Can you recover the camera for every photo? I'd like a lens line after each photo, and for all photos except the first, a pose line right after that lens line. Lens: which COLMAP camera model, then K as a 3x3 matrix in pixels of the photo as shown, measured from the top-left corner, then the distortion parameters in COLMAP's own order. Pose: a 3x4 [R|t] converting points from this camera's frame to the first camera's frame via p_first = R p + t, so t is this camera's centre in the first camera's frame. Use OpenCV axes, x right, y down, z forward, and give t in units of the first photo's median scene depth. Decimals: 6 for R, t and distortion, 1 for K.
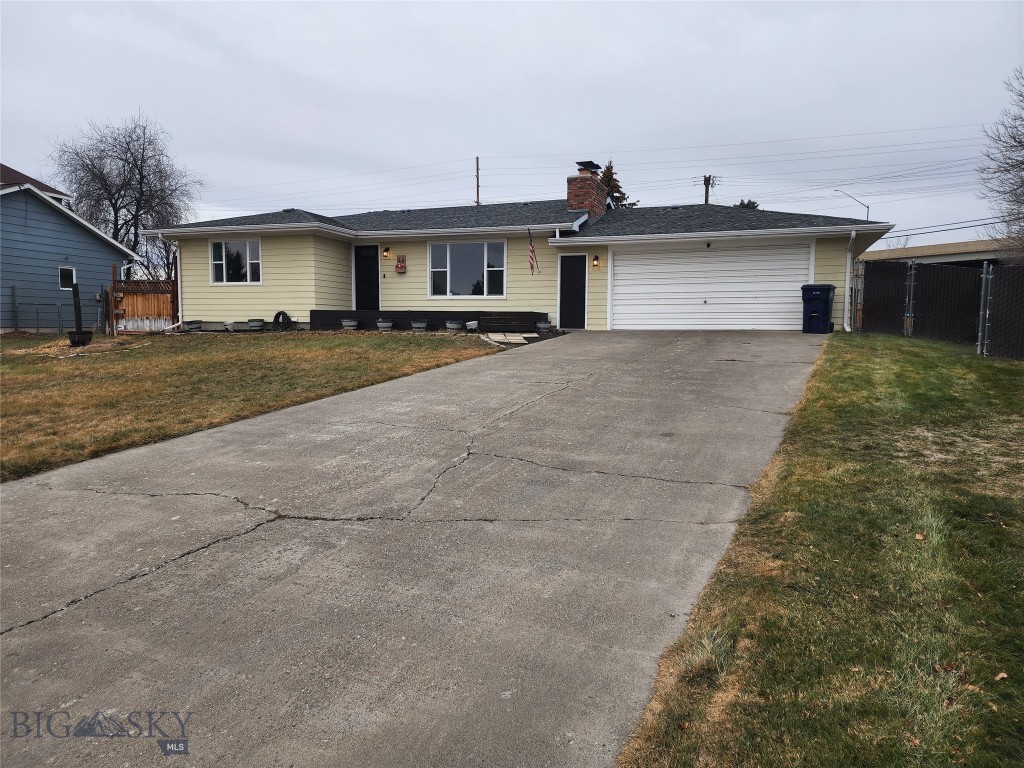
lens RADIAL K [[675.6, 0, 512.0], [0, 675.6, 384.0], [0, 0, 1]] dist [0.053217, -0.000716]
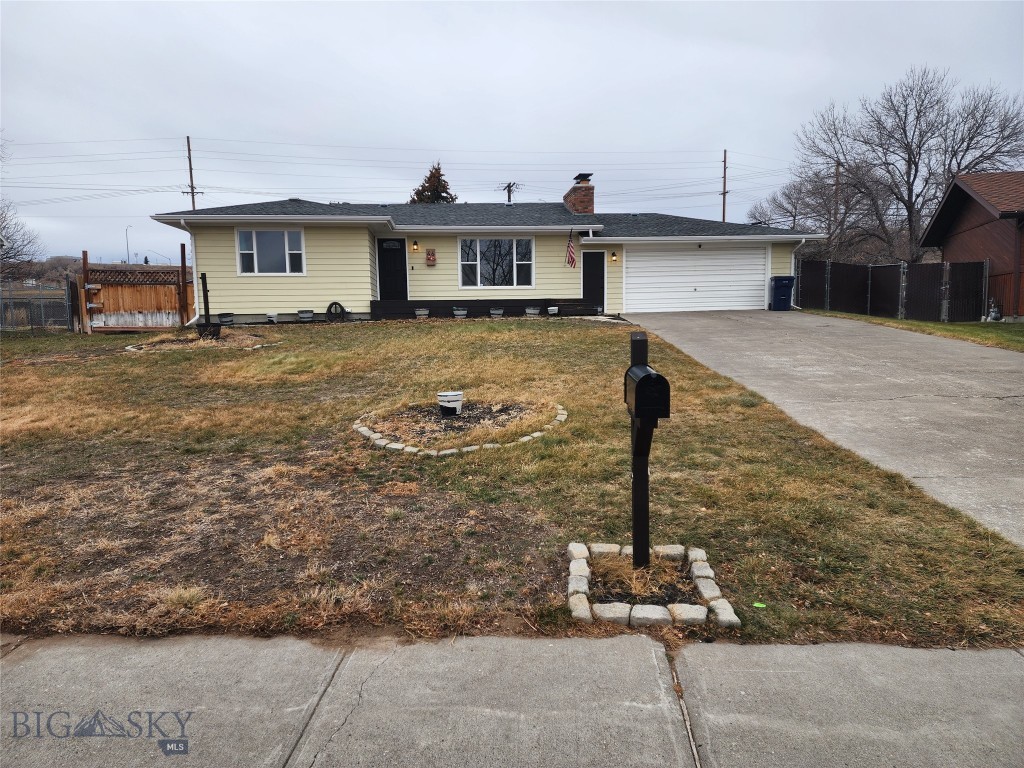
lens RADIAL K [[675.6, 0, 512.0], [0, 675.6, 384.0], [0, 0, 1]] dist [0.053217, -0.000716]
pose [[0.901935, -0.063865, 0.427124, -0.527514], [0.061685, 0.997916, 0.018956, 0.011535], [-0.427444, 0.009249, 0.903994, -0.021601]]
